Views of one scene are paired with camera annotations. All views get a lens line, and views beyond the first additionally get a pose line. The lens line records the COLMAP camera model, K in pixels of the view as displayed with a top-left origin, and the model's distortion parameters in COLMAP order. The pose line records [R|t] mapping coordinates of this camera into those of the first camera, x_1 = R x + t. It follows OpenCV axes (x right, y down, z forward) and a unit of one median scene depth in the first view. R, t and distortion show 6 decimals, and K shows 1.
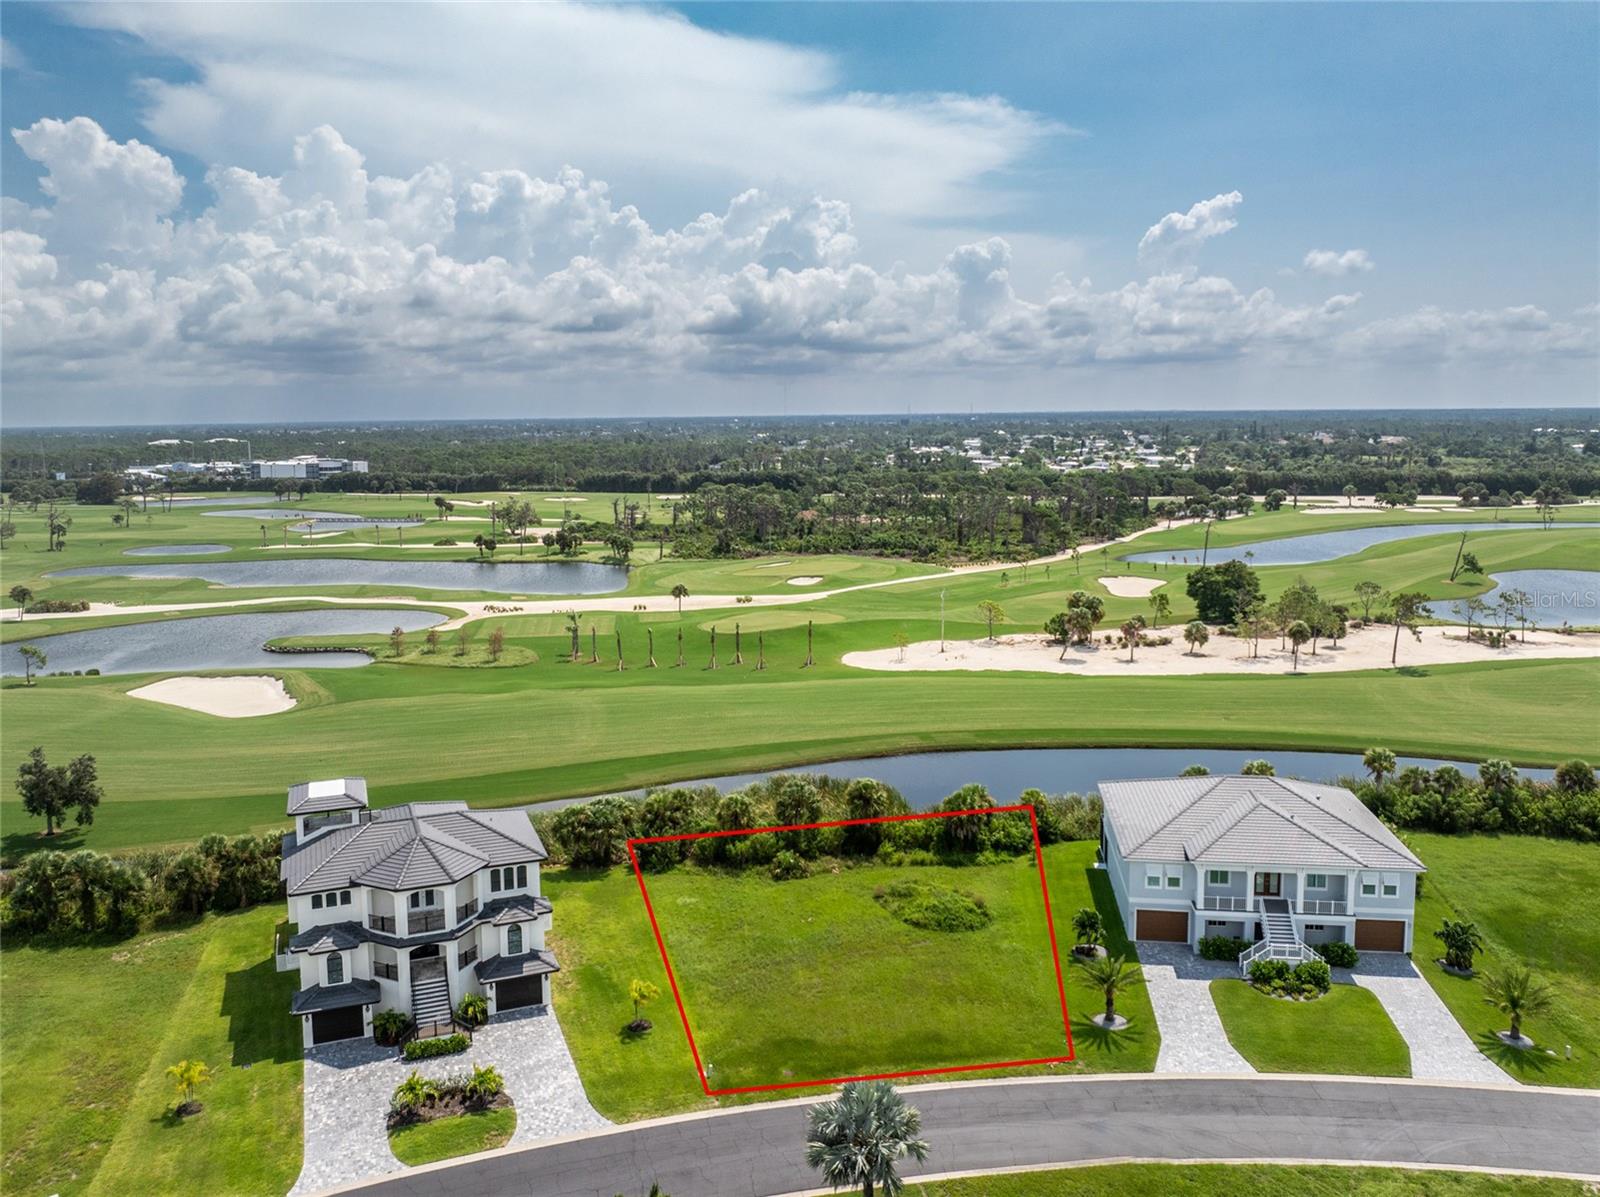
lens RADIAL K [[1189.5, 0, 776.6], [0, 1189.5, 514.5], [0, 0, 1]] dist [-0.030211, -0.013484]
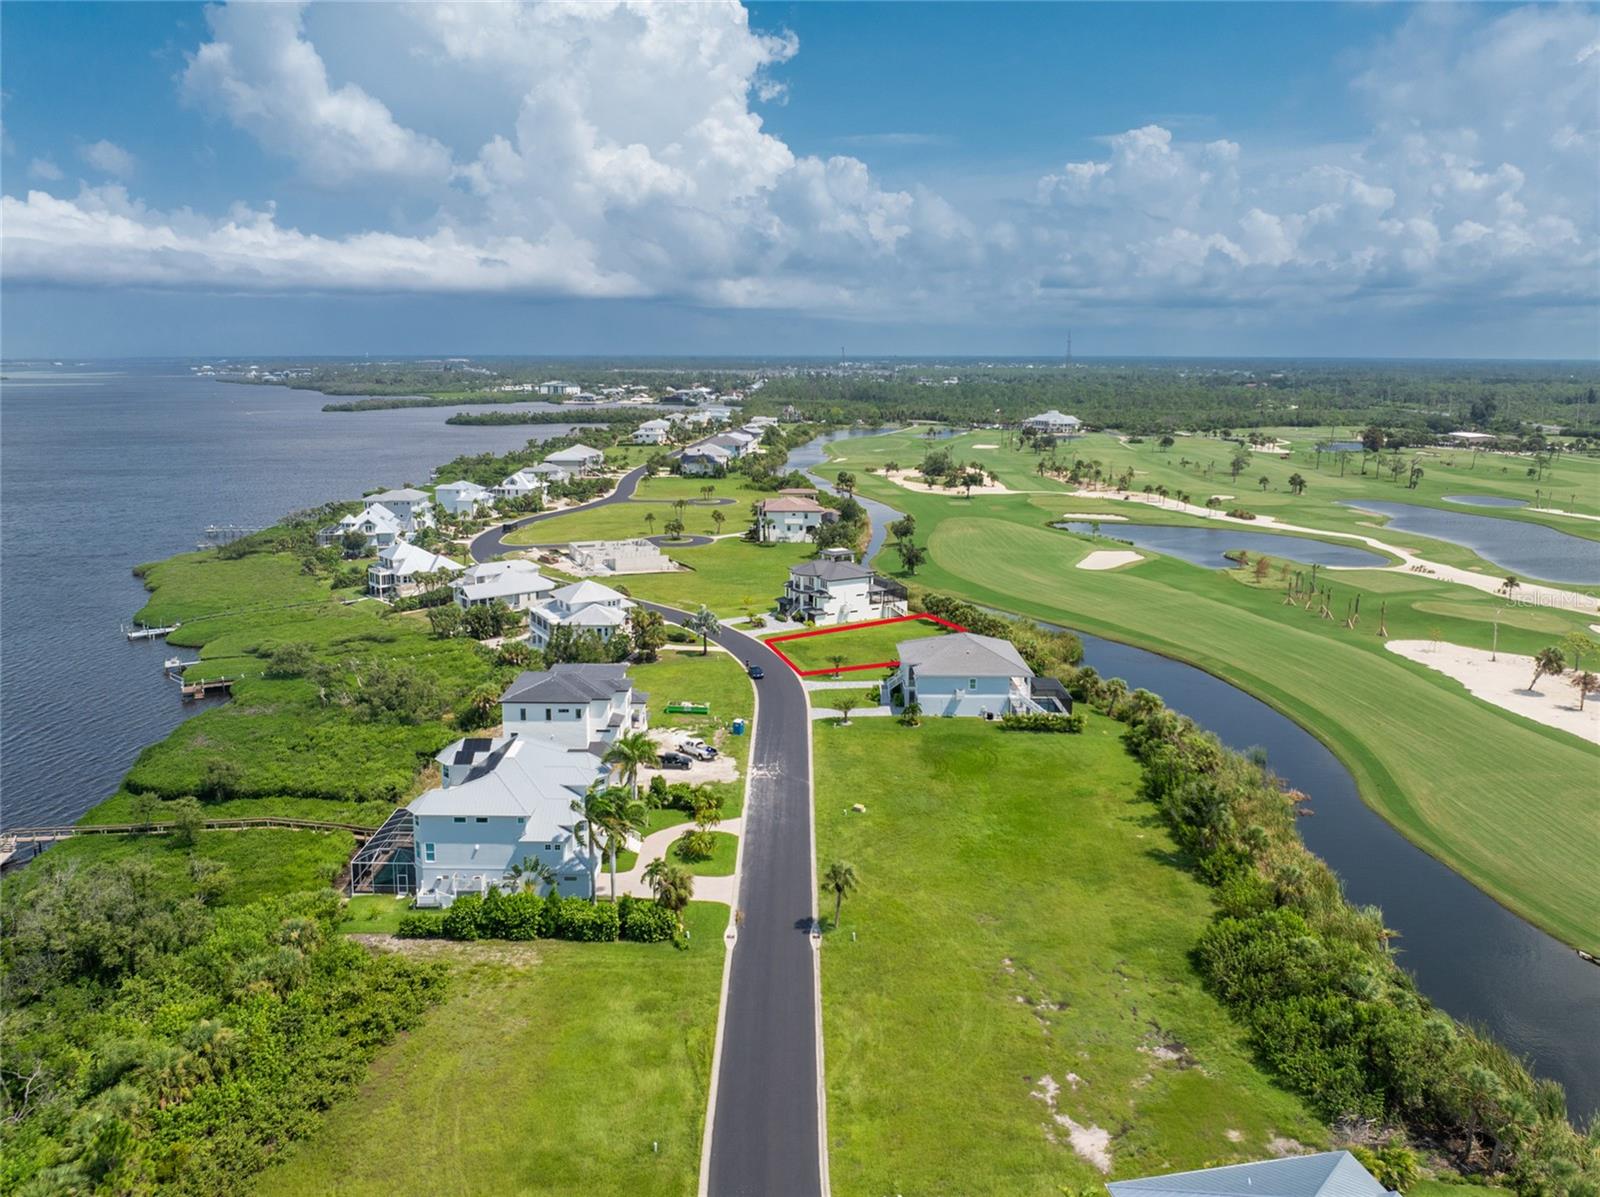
lens RADIAL K [[1189.5, 0, 775.5], [0, 1189.5, 508.0], [0, 0, 1]] dist [-0.035795, -0.003714]
pose [[0.145158, 0.144107, -0.978858, 1.487537], [-0.089718, 0.987178, 0.132027, -0.147416], [0.985332, 0.068656, 0.156226, 0.228671]]
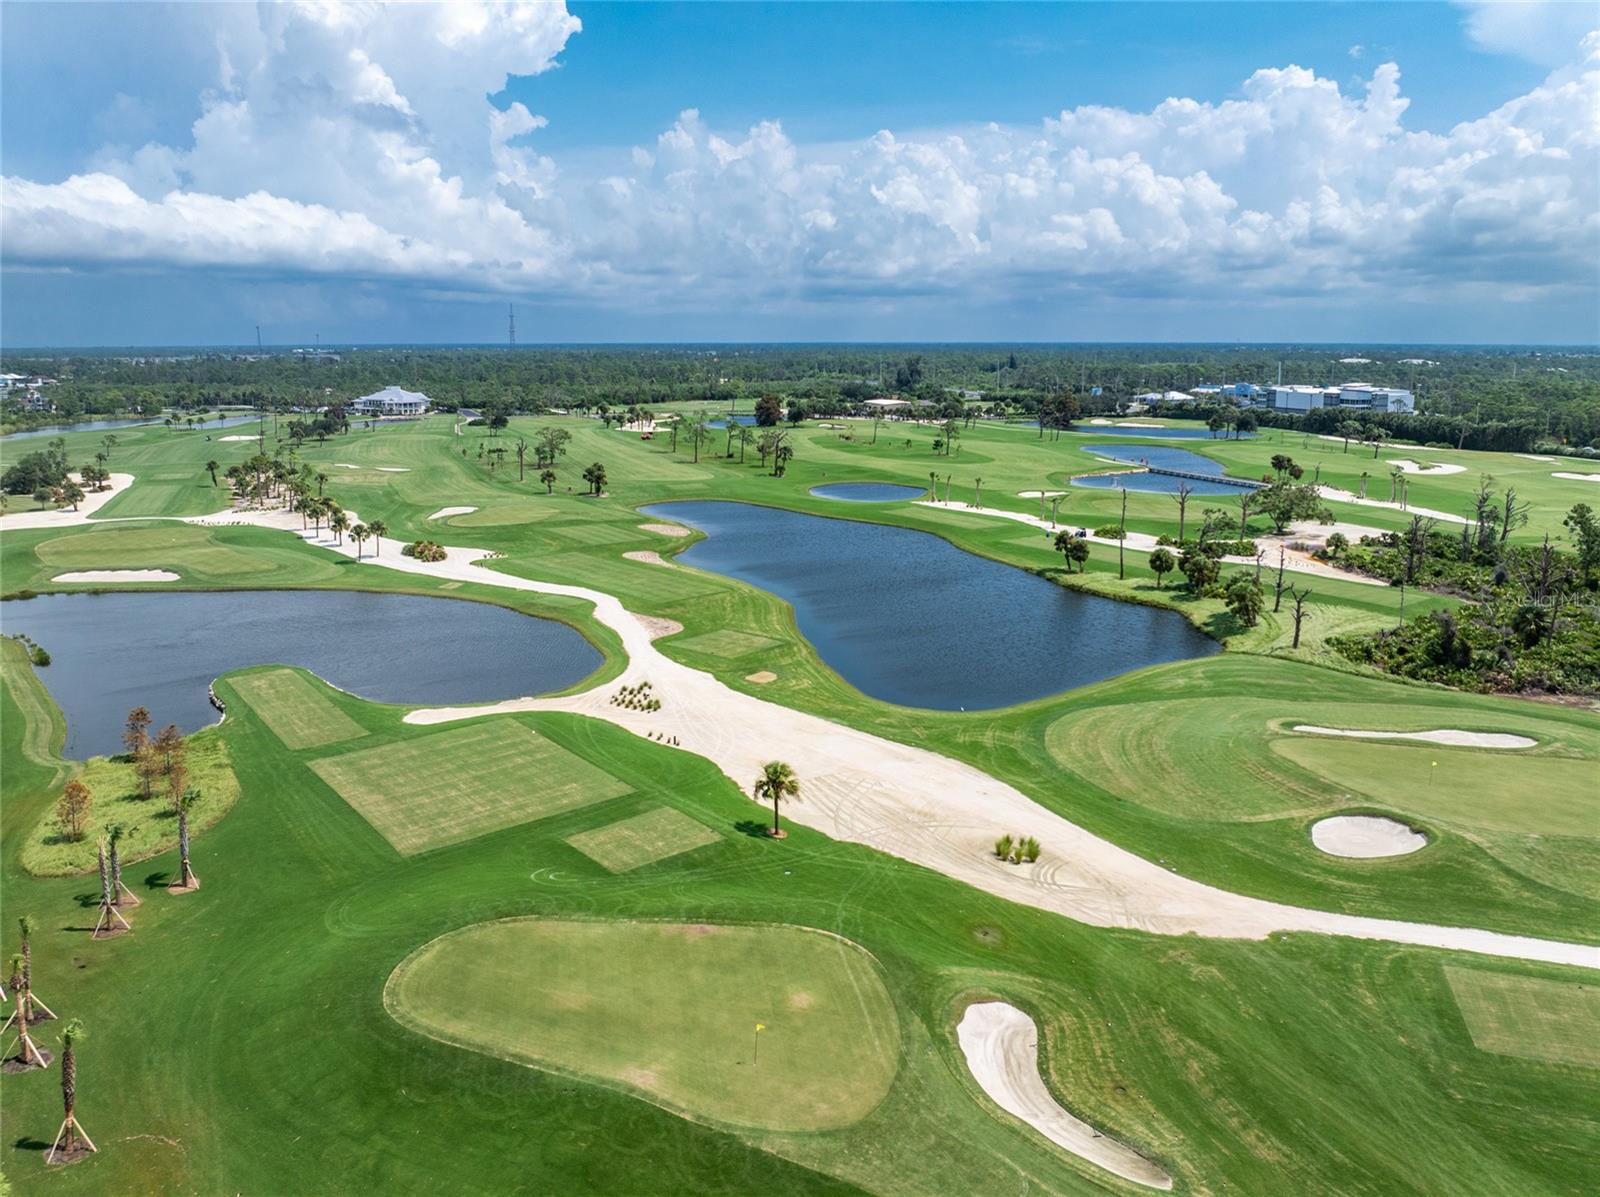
lens RADIAL K [[1189.5, 0, 775.5], [0, 1189.5, 508.0], [0, 0, 1]] dist [-0.035795, -0.003714]
pose [[0.526346, 0.132026, -0.839958, 0.380875], [-0.078851, 0.991193, 0.106386, -0.105219], [0.846607, 0.010236, 0.532121, 1.324223]]
